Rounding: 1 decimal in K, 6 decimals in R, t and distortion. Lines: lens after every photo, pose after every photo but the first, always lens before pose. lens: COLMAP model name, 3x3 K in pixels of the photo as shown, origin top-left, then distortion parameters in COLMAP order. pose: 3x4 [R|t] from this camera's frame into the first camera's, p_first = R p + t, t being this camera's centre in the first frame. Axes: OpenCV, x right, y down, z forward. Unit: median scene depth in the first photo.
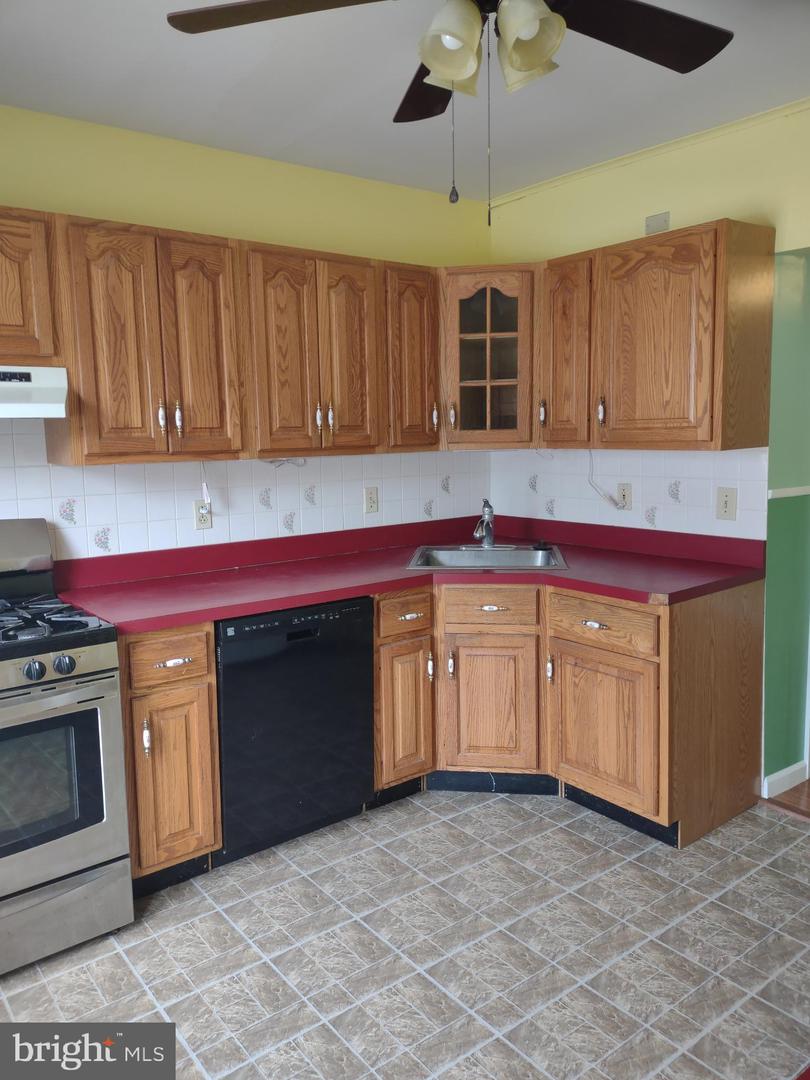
lens RADIAL K [[811.8, 0, 406.2], [0, 811.8, 538.4], [0, 0, 1]] dist [0.032062, -0.017453]
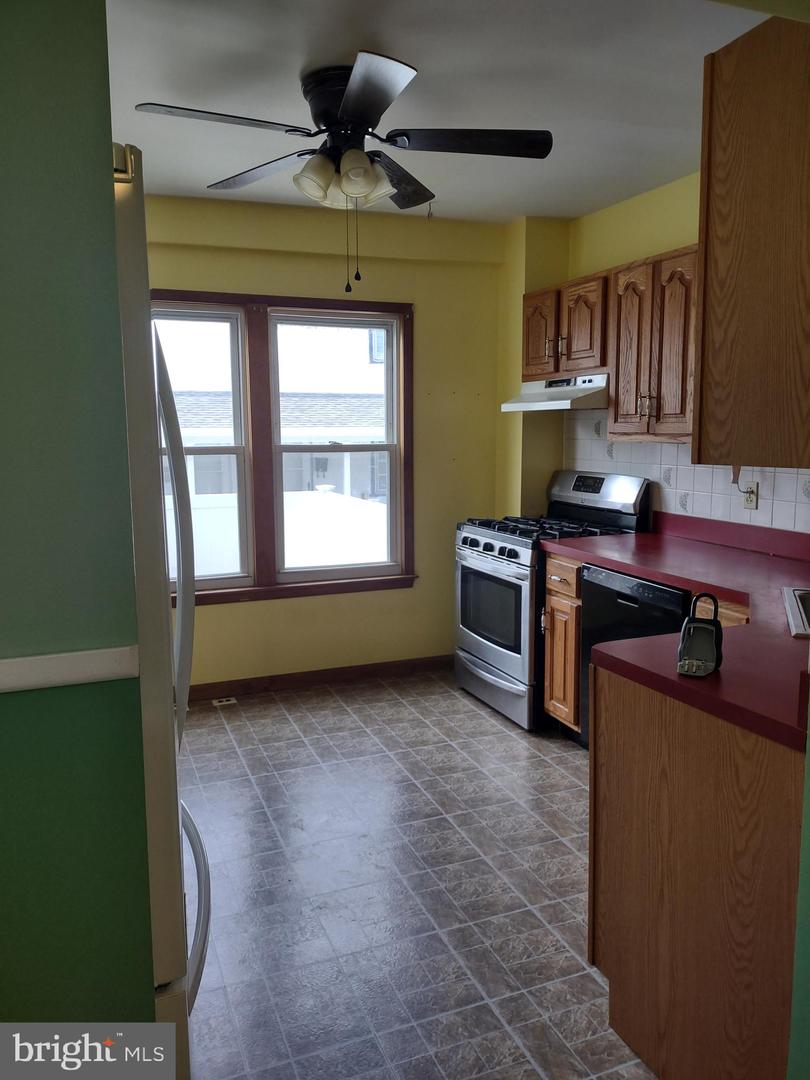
lens RADIAL K [[811.8, 0, 406.9], [0, 811.8, 537.1], [0, 0, 1]] dist [0.032062, -0.017453]
pose [[-0.269660, 0.154002, -0.950561, 1.081395], [-0.130384, 0.972199, 0.194496, -0.153759], [0.954088, 0.176385, -0.242084, 1.020022]]
